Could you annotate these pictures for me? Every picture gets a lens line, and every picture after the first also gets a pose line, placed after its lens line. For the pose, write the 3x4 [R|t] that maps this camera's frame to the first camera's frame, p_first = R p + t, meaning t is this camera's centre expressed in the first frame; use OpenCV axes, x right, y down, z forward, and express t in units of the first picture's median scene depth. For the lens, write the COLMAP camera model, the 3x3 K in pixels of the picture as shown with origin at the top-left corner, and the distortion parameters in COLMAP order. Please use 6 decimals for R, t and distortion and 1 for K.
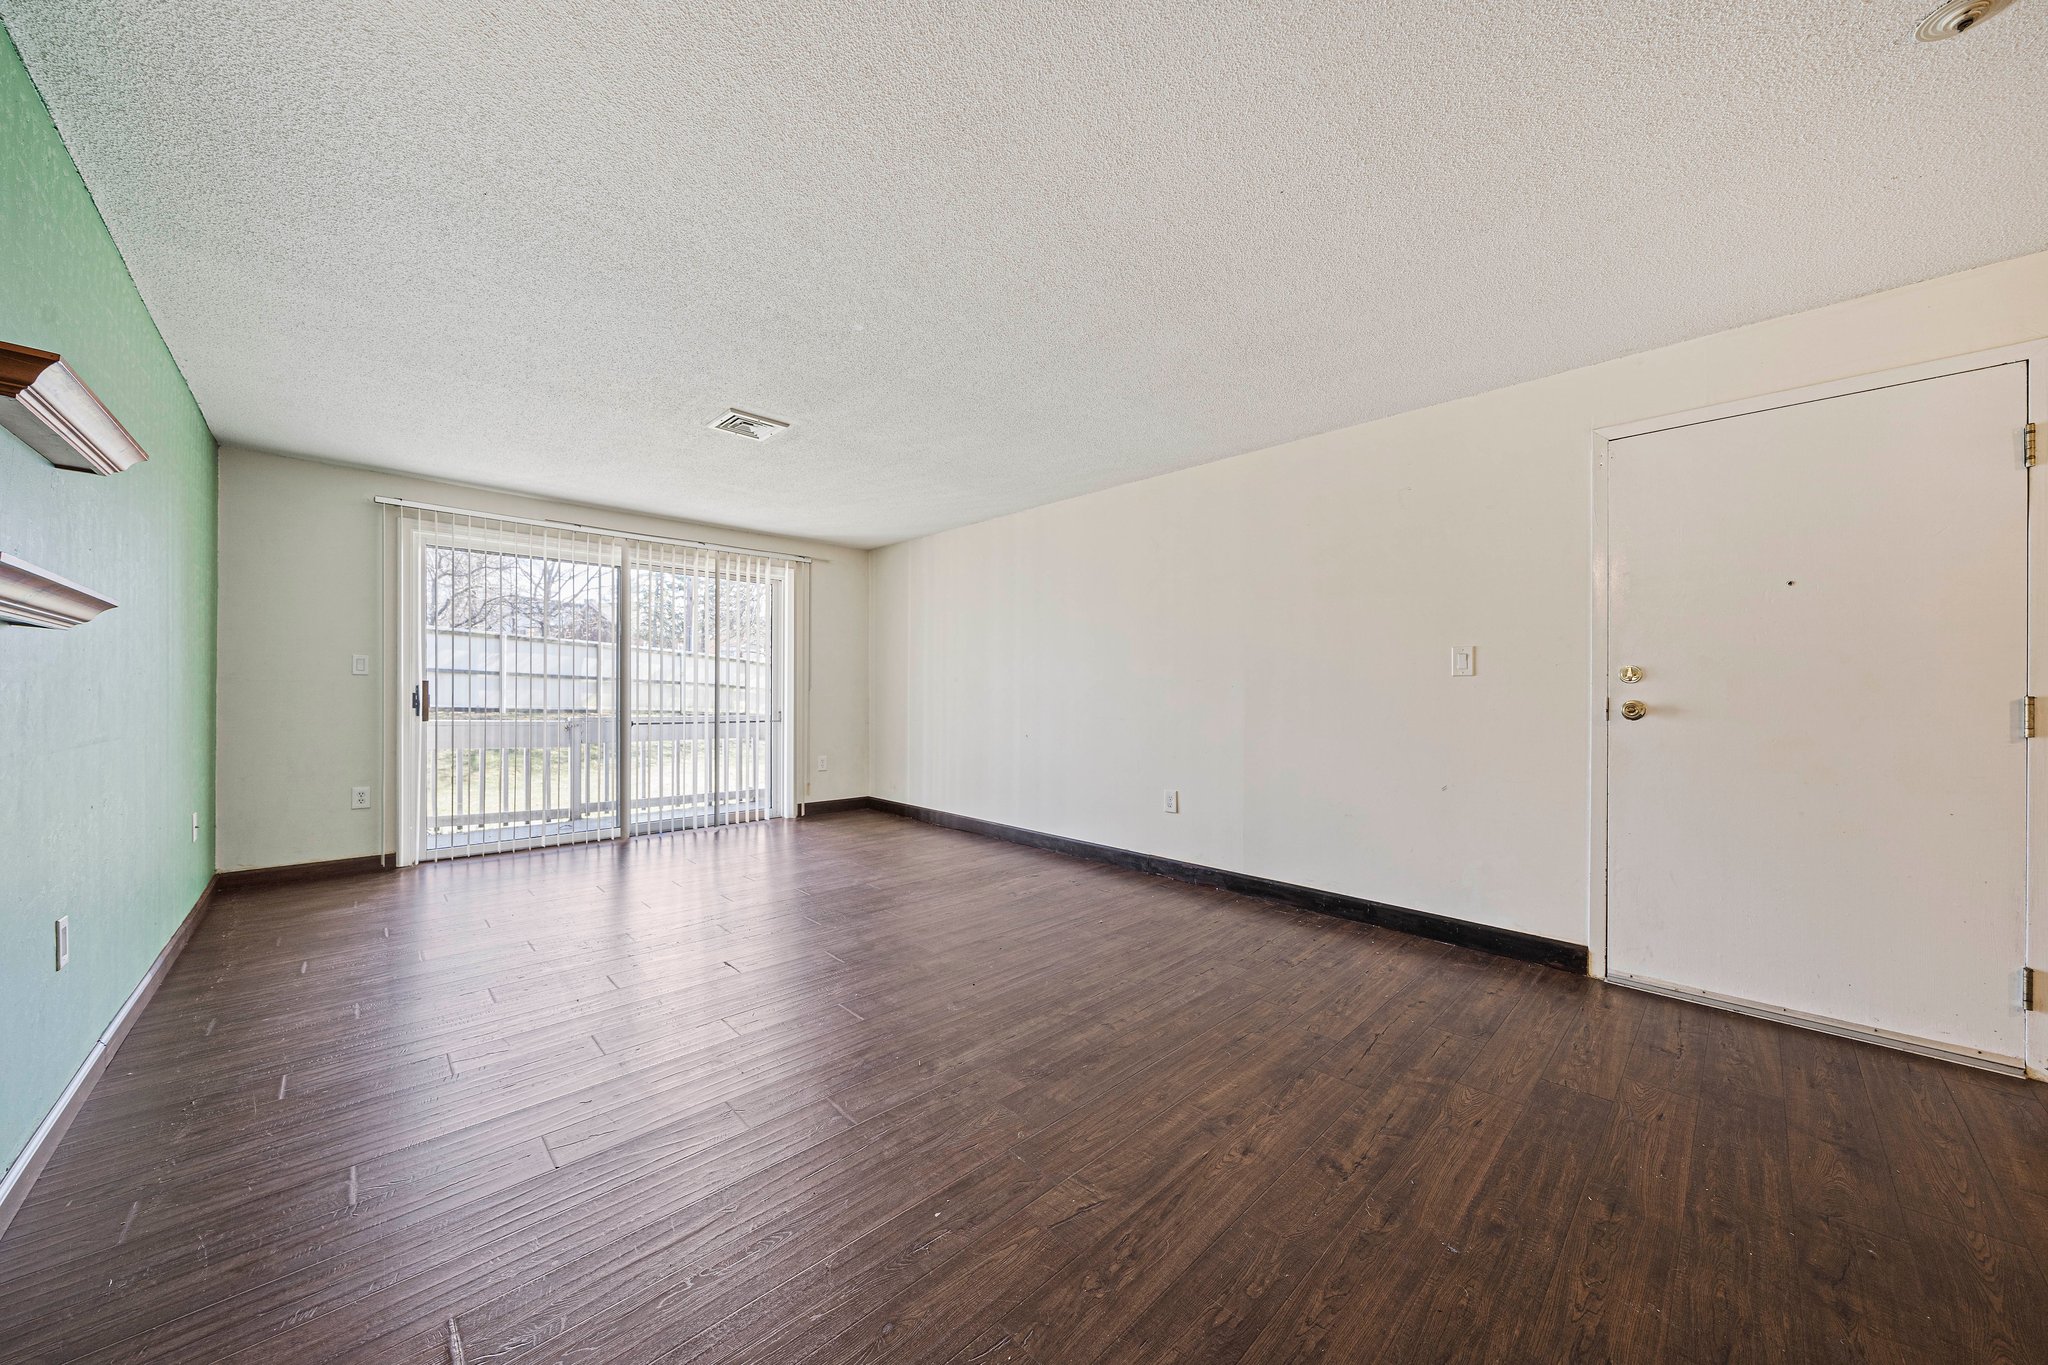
lens RADIAL K [[705.1, 0, 993.5], [0, 705.1, 691.9], [0, 0, 1]] dist [0.000633, 0.000016]
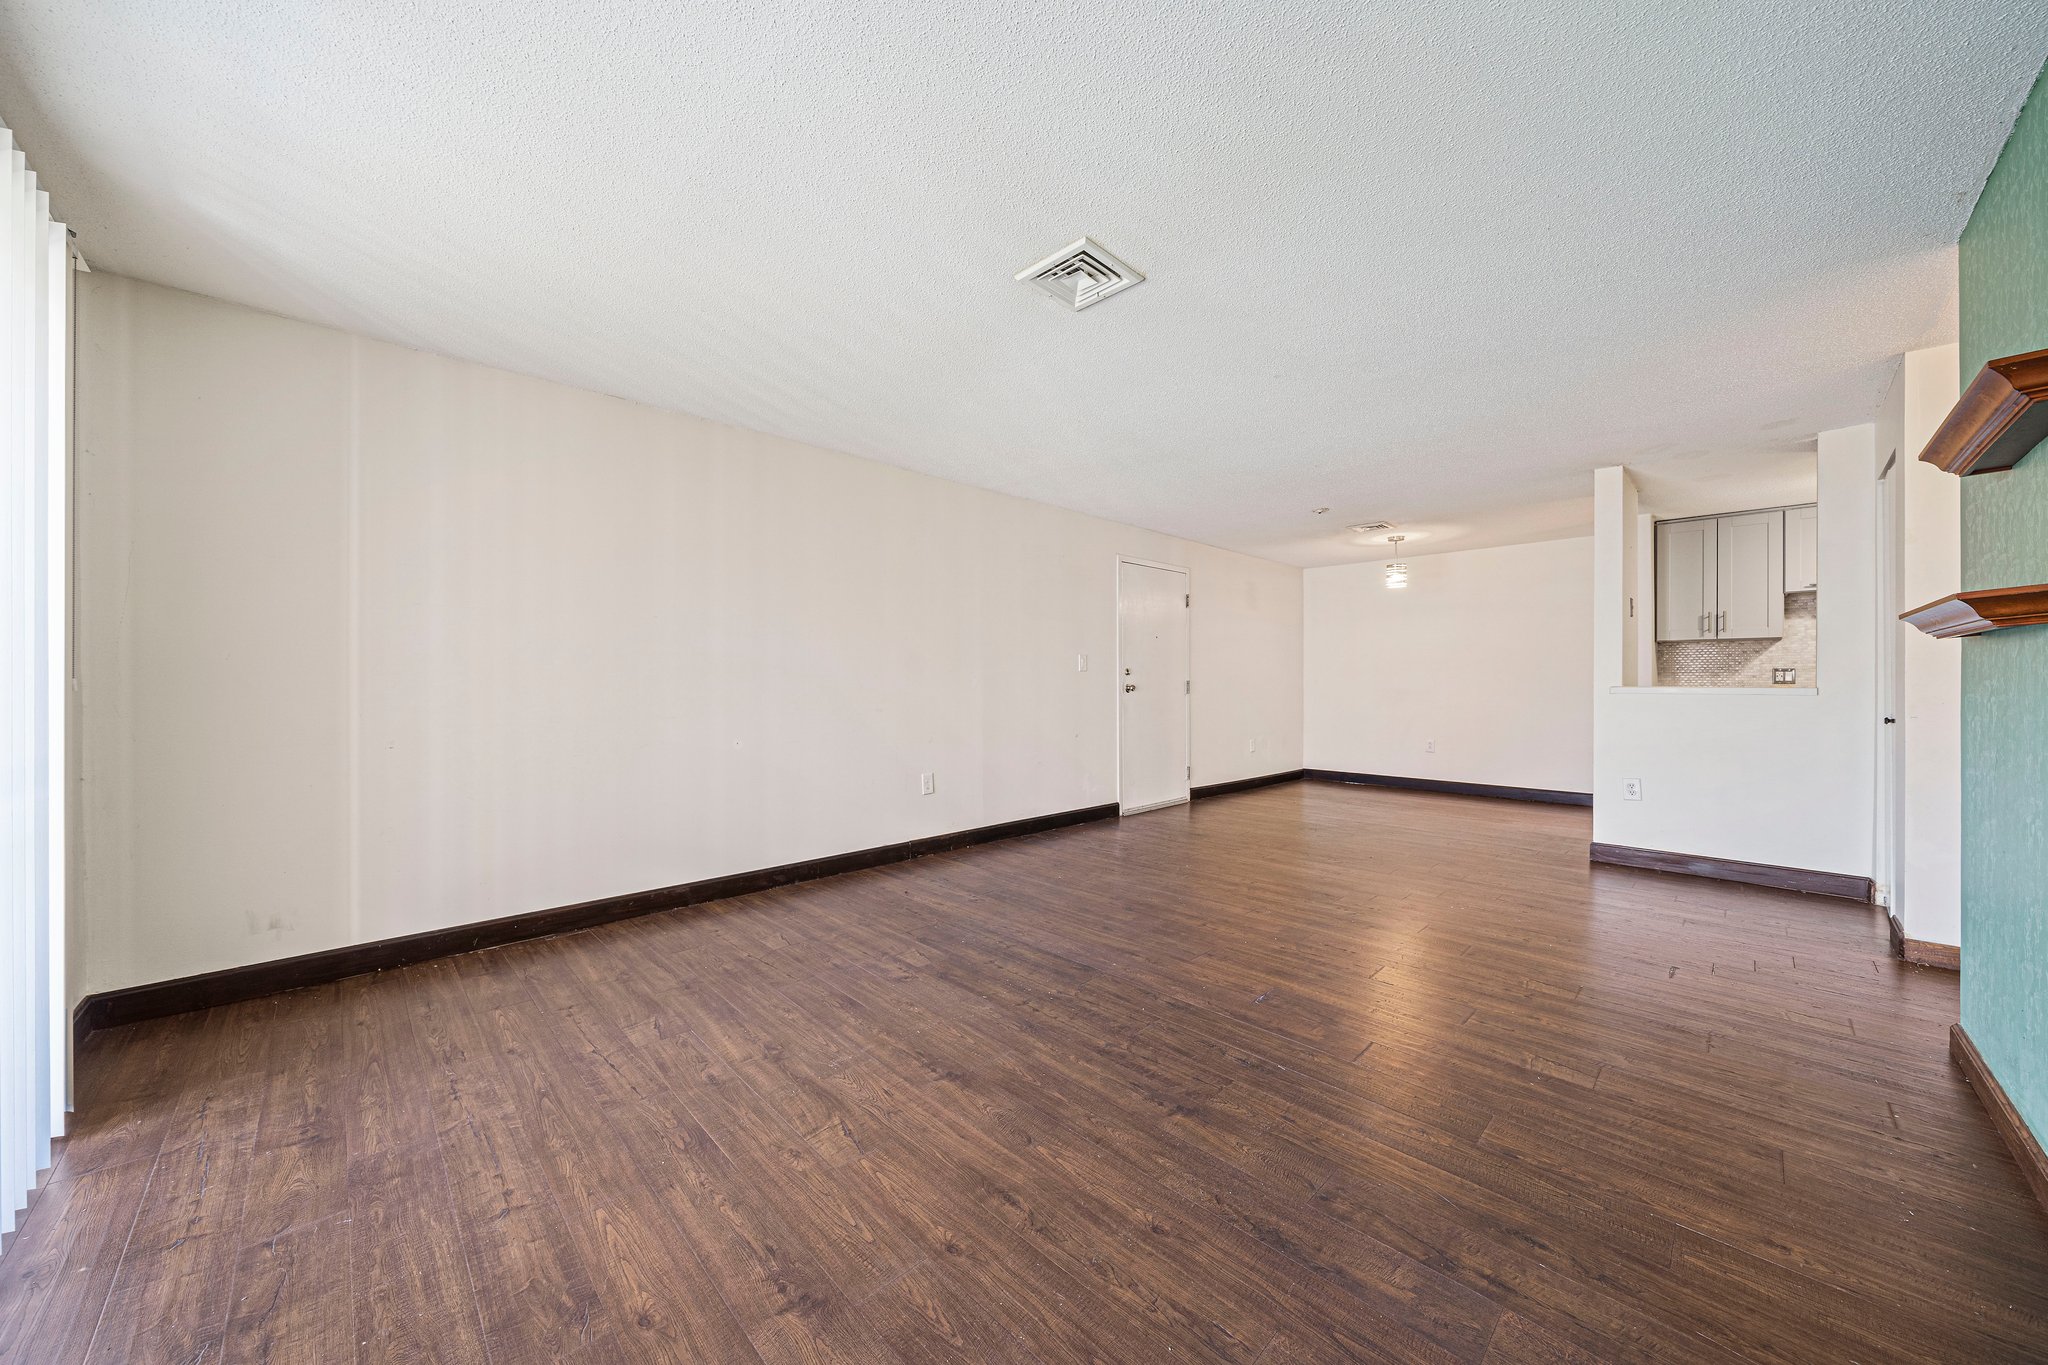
lens RADIAL K [[718.5, 0, 1008.9], [0, 718.5, 687.0], [0, 0, 1]] dist [-0.002518, -0.000162]
pose [[-0.022156, -0.014518, 0.999649, -0.921580], [0.003442, 0.999888, 0.014598, -0.008890], [-0.999749, 0.003764, -0.022104, 0.983865]]
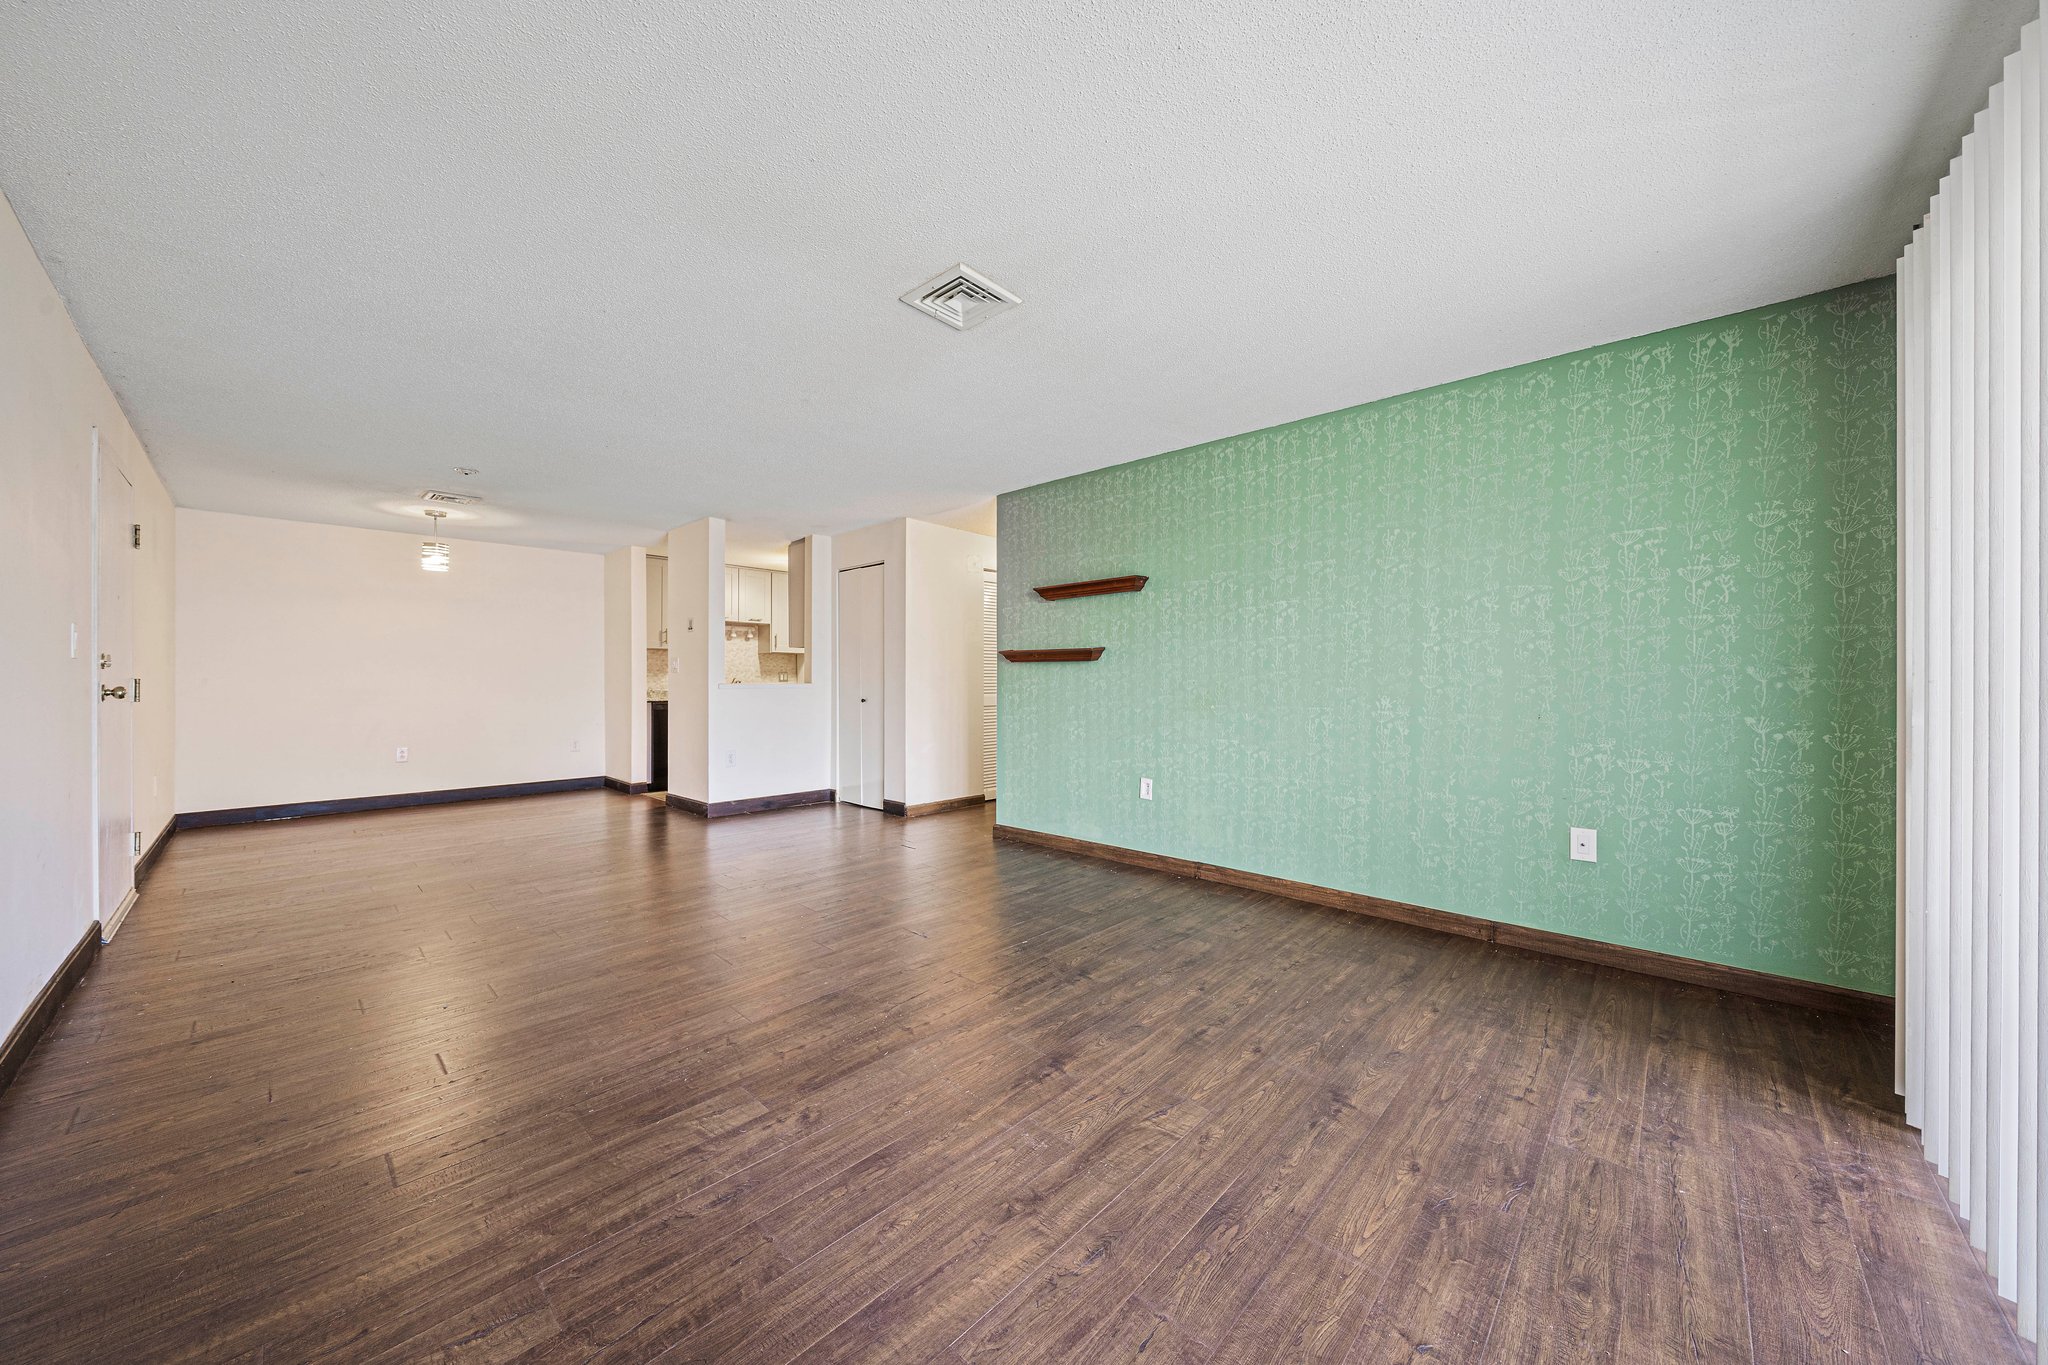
lens RADIAL K [[704.3, 0, 1024.0], [0, 704.3, 682.5], [0, 0, 1]] dist [-0.001409, 0.000023]
pose [[-0.996924, -0.007368, -0.078024, -0.324195], [-0.007833, 0.999953, 0.005657, -0.005983], [0.077979, 0.006251, -0.996935, 1.546028]]
